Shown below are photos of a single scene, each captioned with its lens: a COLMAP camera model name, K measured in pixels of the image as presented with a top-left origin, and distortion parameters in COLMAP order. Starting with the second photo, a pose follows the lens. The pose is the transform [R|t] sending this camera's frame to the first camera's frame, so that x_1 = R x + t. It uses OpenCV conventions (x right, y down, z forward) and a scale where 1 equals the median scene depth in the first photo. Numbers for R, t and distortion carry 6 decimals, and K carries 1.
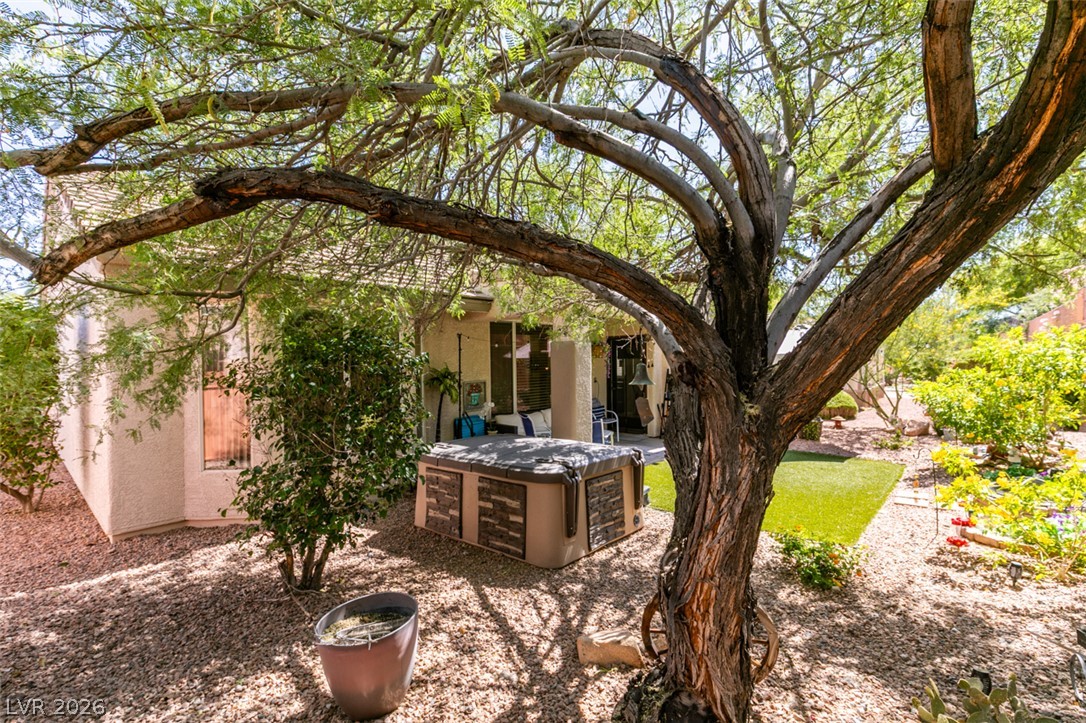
lens RADIAL K [[487.3, 0, 542.1], [0, 487.3, 363.6], [0, 0, 1]] dist [-0.000830, -0.000449]
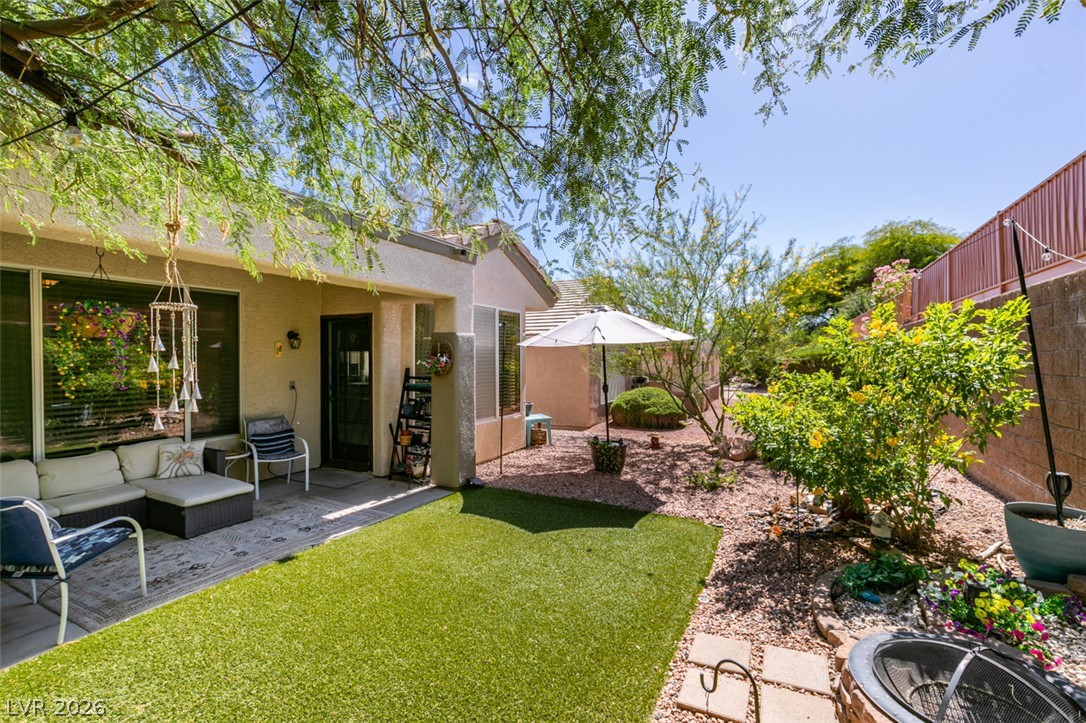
lens RADIAL K [[487.3, 0, 542.1], [0, 487.3, 363.6], [0, 0, 1]] dist [-0.000830, -0.000449]
pose [[0.968499, 0.009655, 0.248828, 0.337256], [-0.011361, 0.999921, 0.005421, -0.000758], [-0.248756, -0.008077, 0.968532, 0.420012]]
